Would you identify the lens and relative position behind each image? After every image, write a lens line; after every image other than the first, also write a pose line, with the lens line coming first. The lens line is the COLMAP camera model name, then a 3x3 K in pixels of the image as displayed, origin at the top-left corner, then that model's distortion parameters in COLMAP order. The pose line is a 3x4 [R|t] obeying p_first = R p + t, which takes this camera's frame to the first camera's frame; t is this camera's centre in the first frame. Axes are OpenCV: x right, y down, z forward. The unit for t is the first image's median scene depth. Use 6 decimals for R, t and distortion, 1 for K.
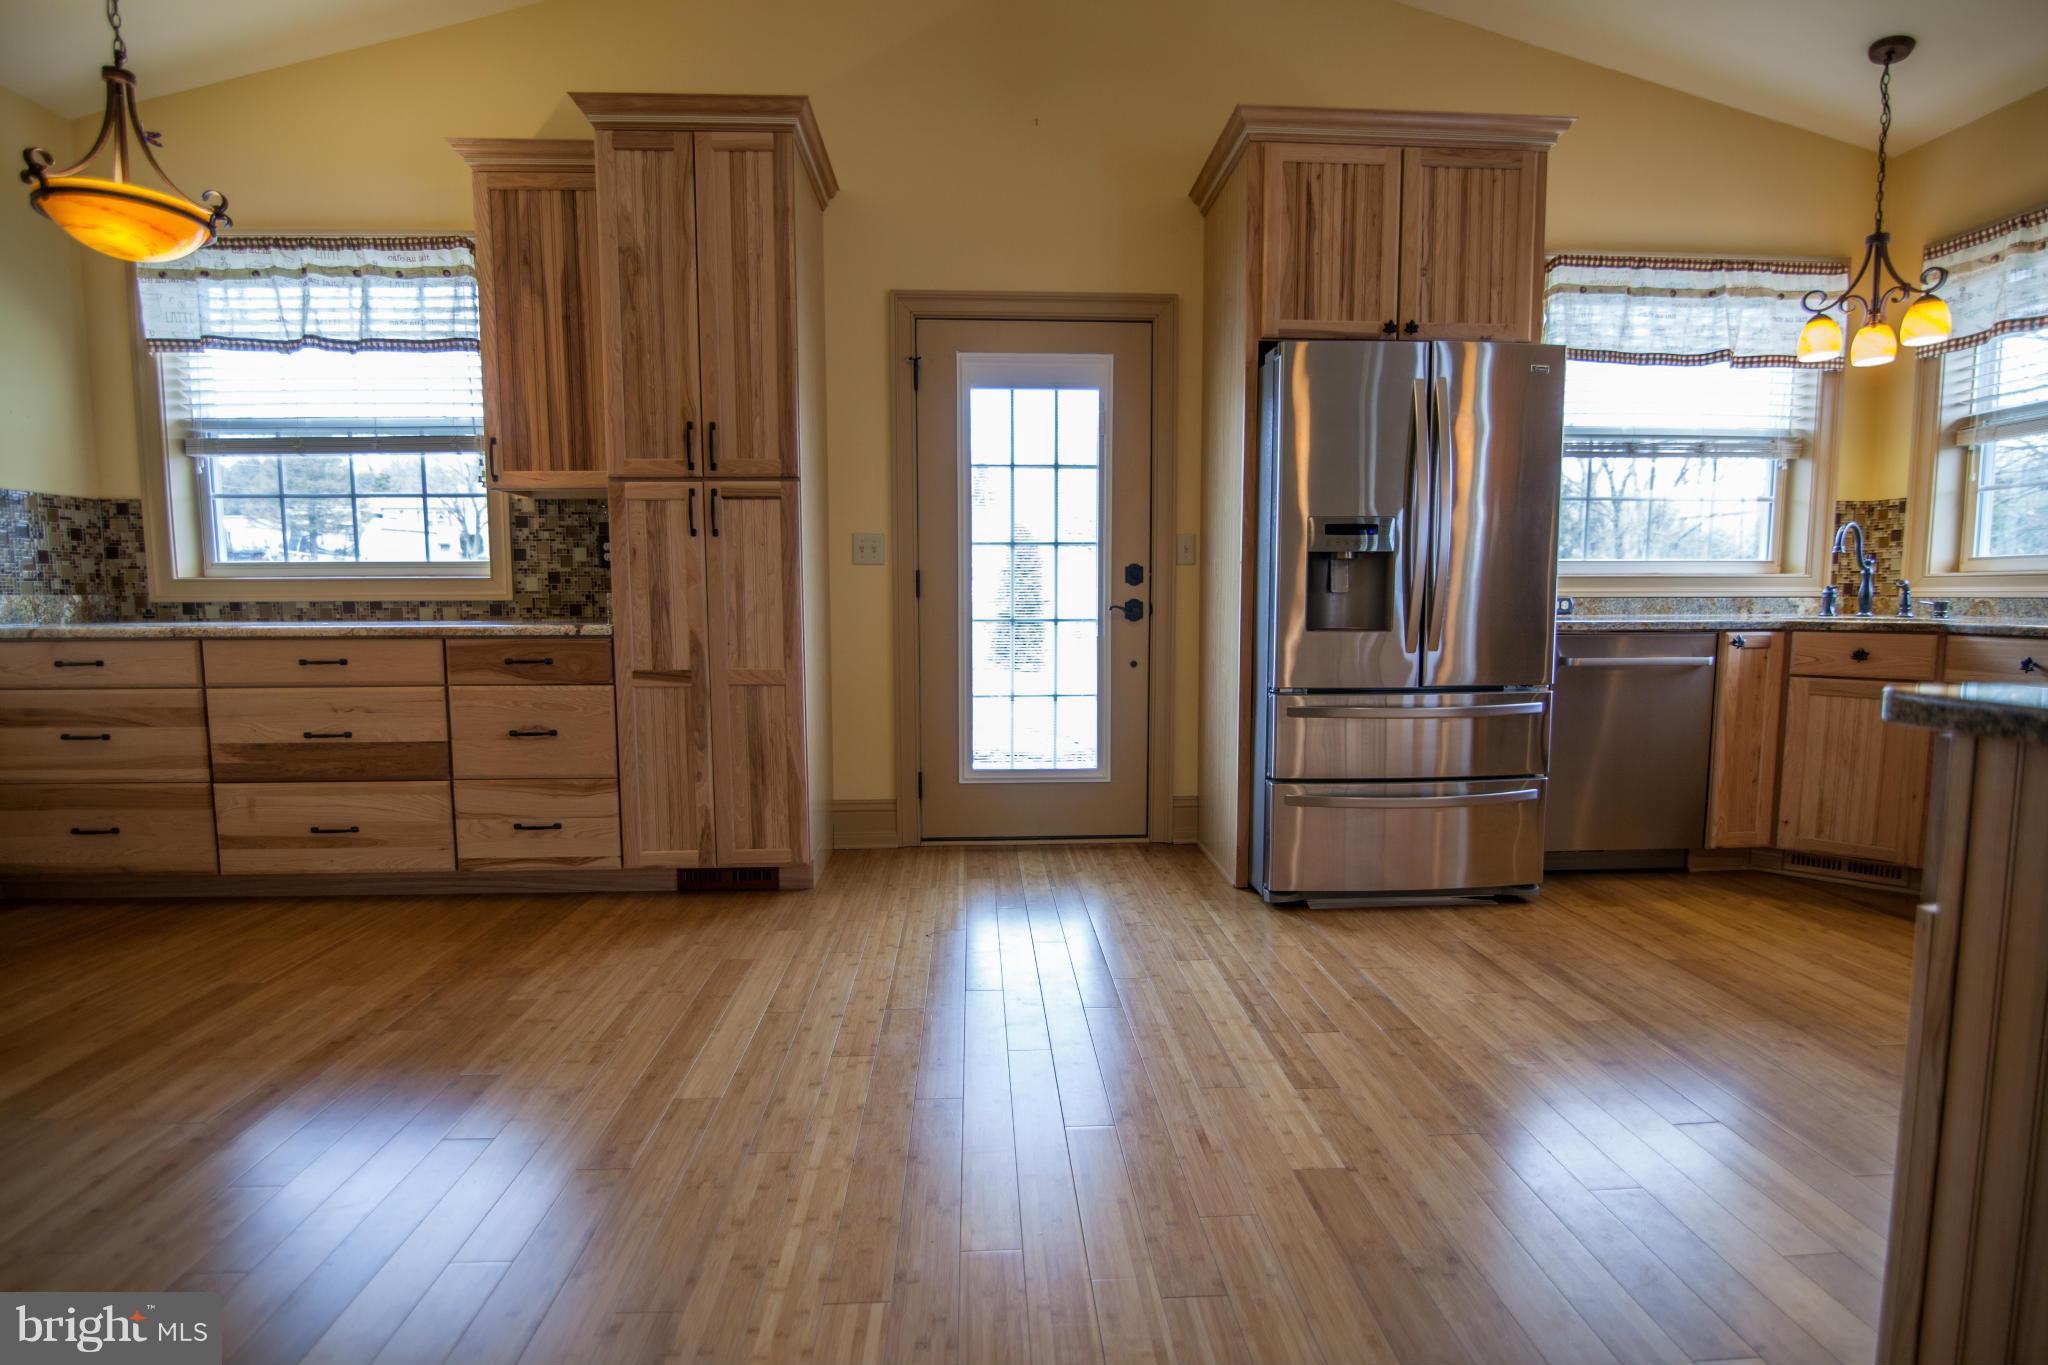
lens RADIAL K [[958.4, 0, 1024.0], [0, 958.4, 682.5], [0, 0, 1]] dist [-0.022110, -0.000003]
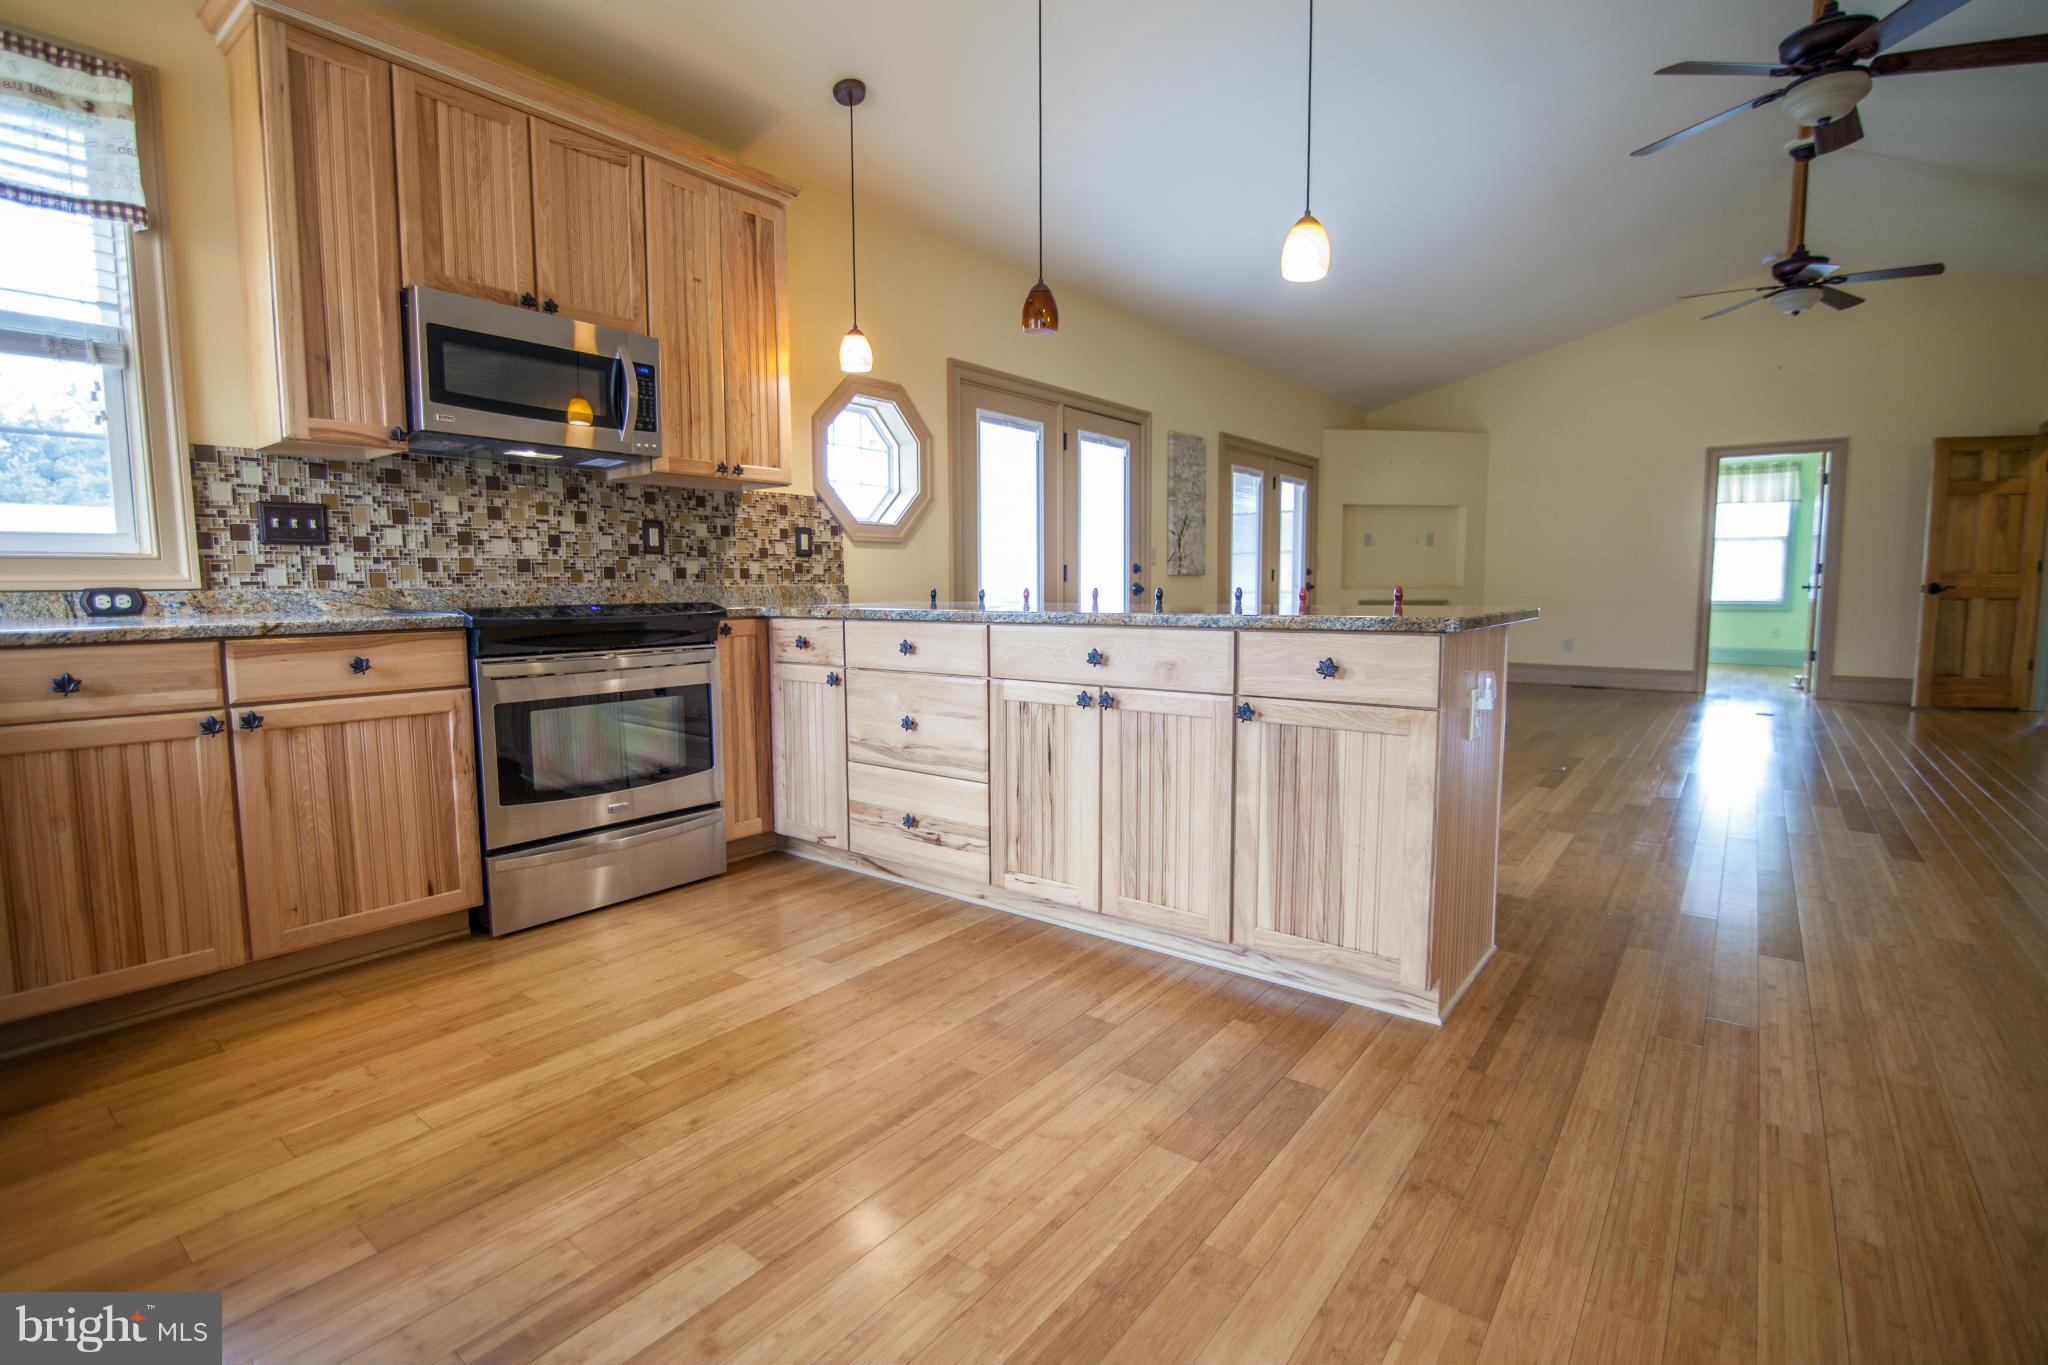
lens RADIAL K [[958.4, 0, 1024.0], [0, 958.4, 682.5], [0, 0, 1]] dist [-0.022110, -0.000003]
pose [[-0.758926, -0.058174, 0.648573, 0.075094], [0.066332, 0.983914, 0.165871, -0.105239], [-0.647789, 0.168905, -0.742859, 1.242483]]
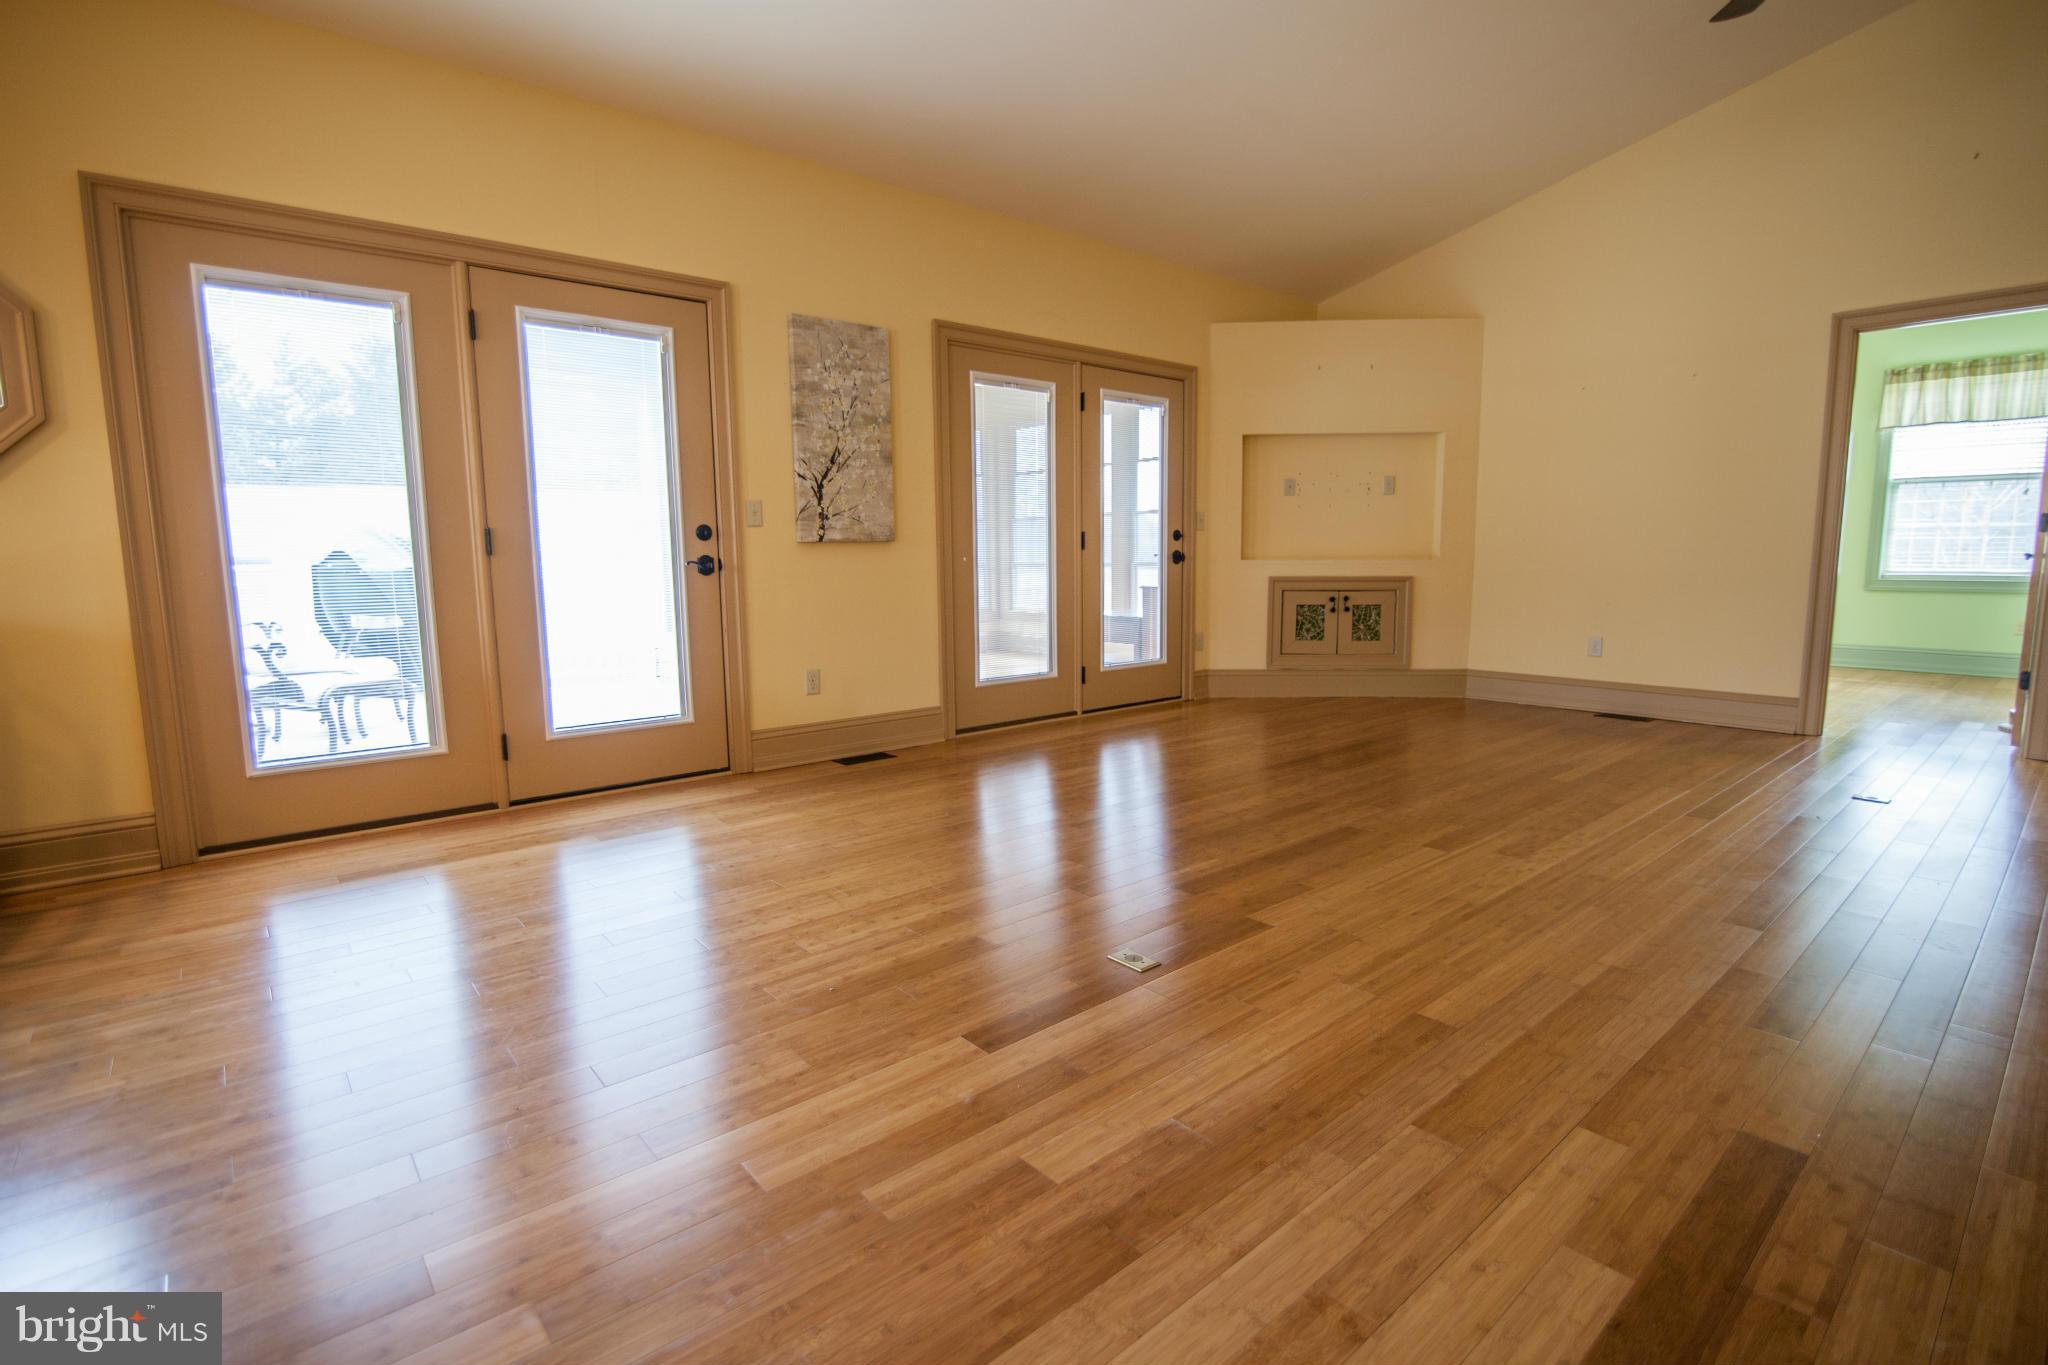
lens RADIAL K [[958.4, 0, 1024.0], [0, 958.4, 682.5], [0, 0, 1]] dist [-0.022110, -0.000003]
pose [[-0.610872, -0.093366, 0.786205, 0.062913], [0.084721, 0.979612, 0.182161, -0.095612], [-0.787183, 0.177885, -0.590507, 1.137960]]
